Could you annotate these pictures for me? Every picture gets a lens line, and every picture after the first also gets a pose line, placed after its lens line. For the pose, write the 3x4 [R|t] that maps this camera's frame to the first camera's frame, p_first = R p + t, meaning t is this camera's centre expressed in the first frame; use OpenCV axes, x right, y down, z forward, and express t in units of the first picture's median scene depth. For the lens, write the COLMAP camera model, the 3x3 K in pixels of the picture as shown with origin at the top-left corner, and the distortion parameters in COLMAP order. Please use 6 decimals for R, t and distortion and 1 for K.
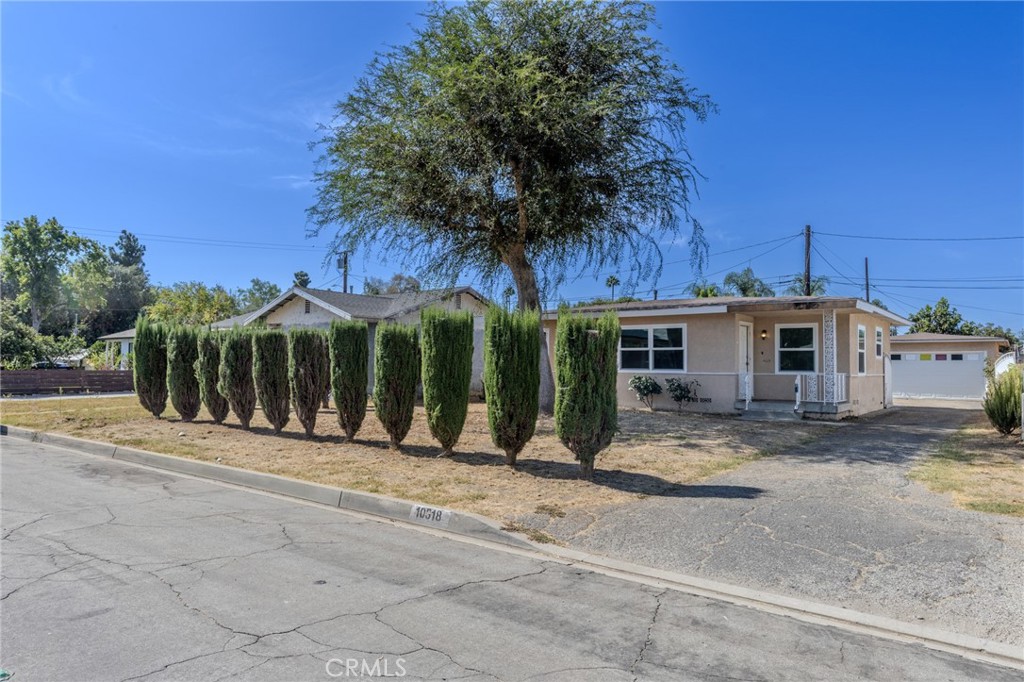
lens RADIAL K [[628.1, 0, 512.0], [0, 628.1, 341.0], [0, 0, 1]] dist [-0.002031, -0.000205]
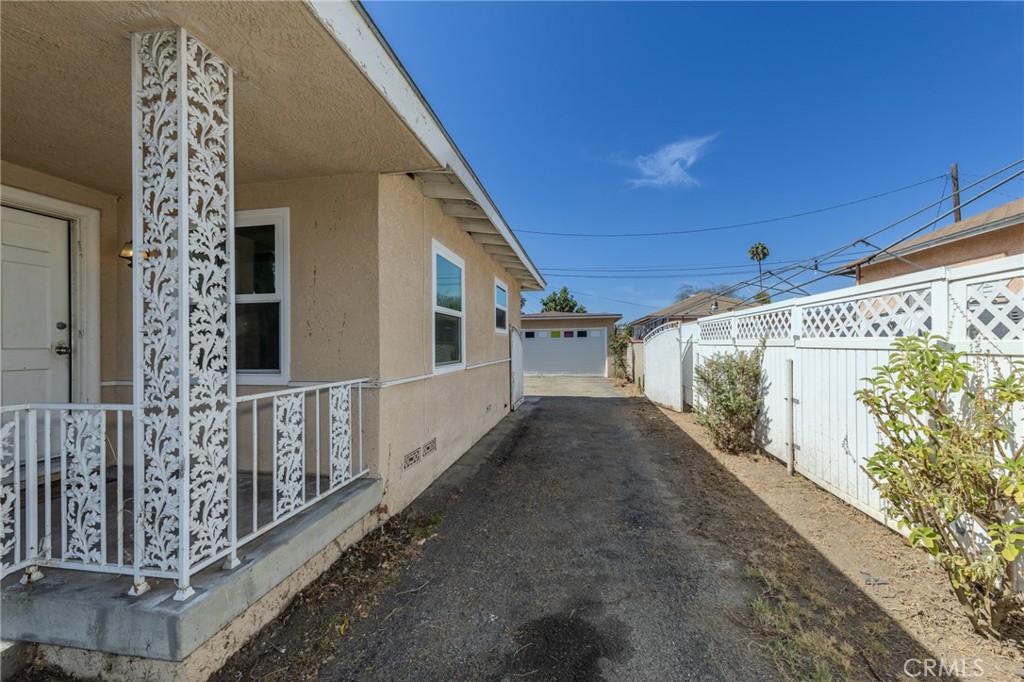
lens RADIAL K [[398.9, 0, 512.0], [0, 398.9, 341.0], [0, 0, 1]] dist [0.000337, 0.000002]
pose [[0.879561, -0.014068, 0.475578, 0.452709], [-0.000046, 0.999560, 0.029652, 0.026560], [-0.475786, -0.026103, 0.879174, 0.724712]]
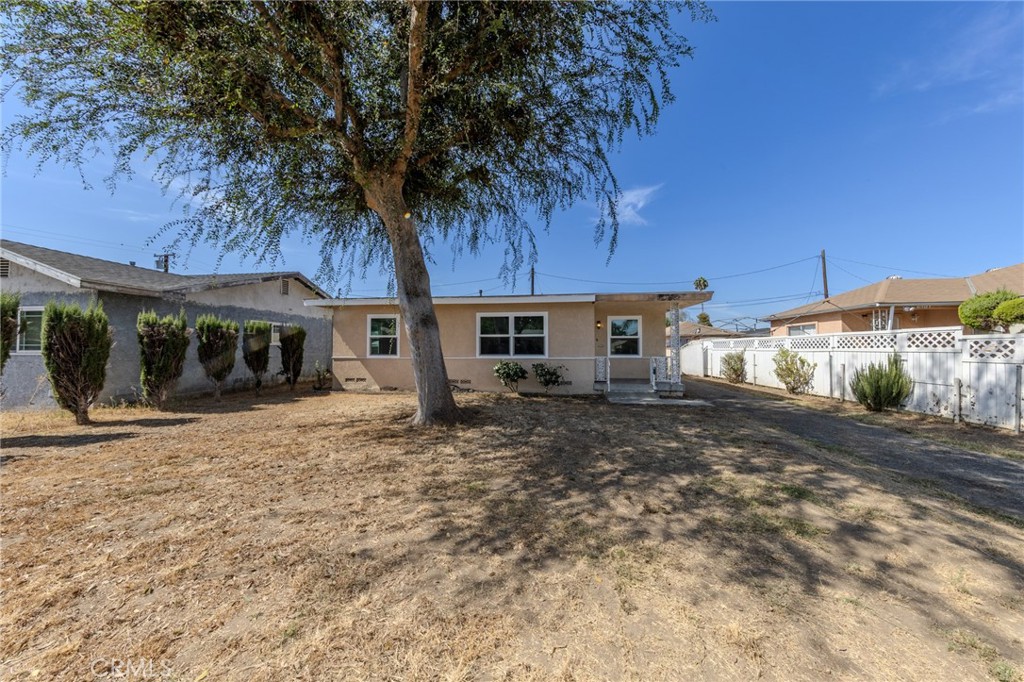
lens RADIAL K [[321.5, 0, 517.7], [0, 321.5, 338.6], [0, 0, 1]] dist [0.002244, 0.000025]
pose [[0.856010, 0.007888, 0.516899, -0.048097], [-0.011612, 0.999925, 0.003970, 0.015584], [-0.516829, -0.009401, 0.856037, 0.537659]]
